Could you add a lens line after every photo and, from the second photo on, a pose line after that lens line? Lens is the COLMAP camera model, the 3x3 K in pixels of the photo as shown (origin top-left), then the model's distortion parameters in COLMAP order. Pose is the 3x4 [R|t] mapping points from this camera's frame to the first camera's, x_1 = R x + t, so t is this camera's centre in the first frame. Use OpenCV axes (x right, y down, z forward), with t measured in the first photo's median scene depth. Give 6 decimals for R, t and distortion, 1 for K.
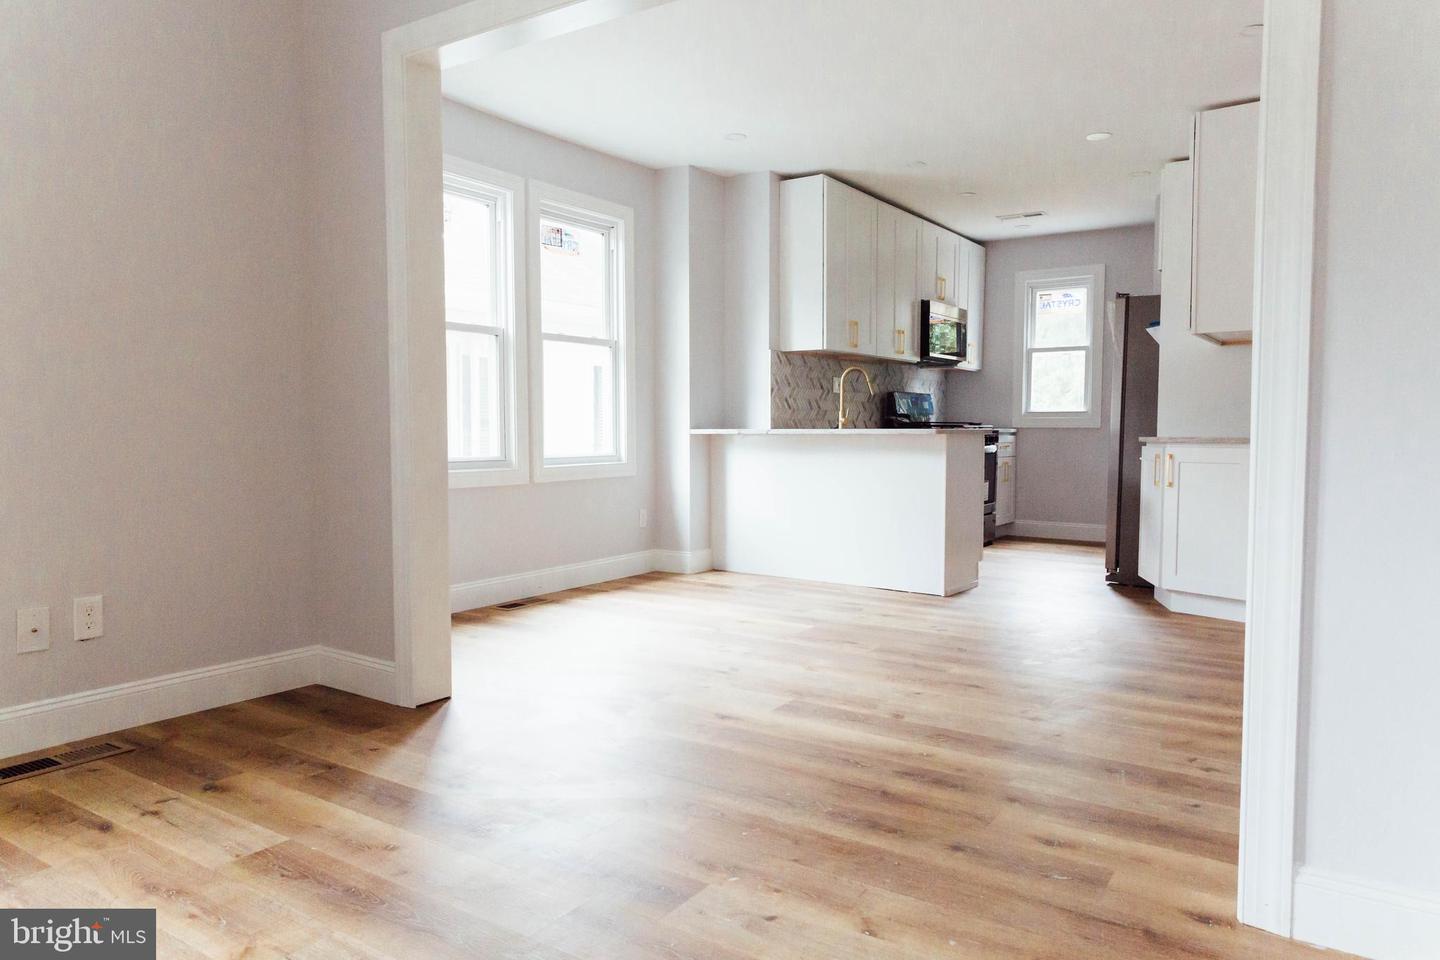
lens RADIAL K [[995.9, 0, 720.0], [0, 995.9, 480.0], [0, 0, 1]] dist [0.005576, 0.003526]
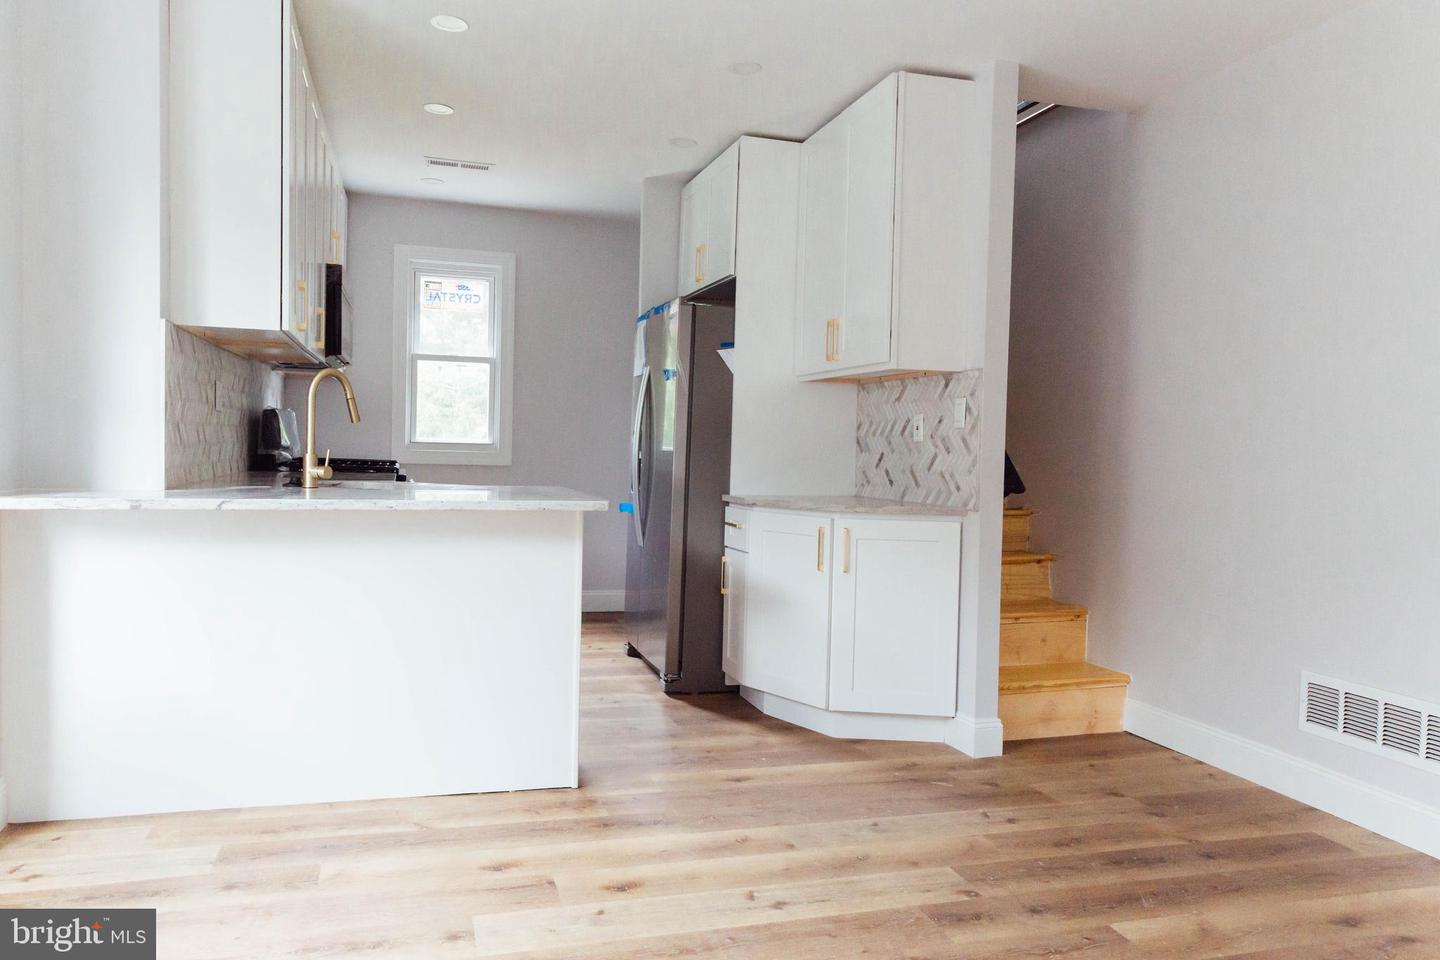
lens RADIAL K [[995.9, 0, 720.0], [0, 995.9, 480.0], [0, 0, 1]] dist [0.005576, 0.003526]
pose [[0.626746, -0.013747, 0.779102, -0.145328], [0.015403, 0.999868, 0.005251, -0.054050], [-0.779071, 0.008710, 0.626875, 0.493363]]
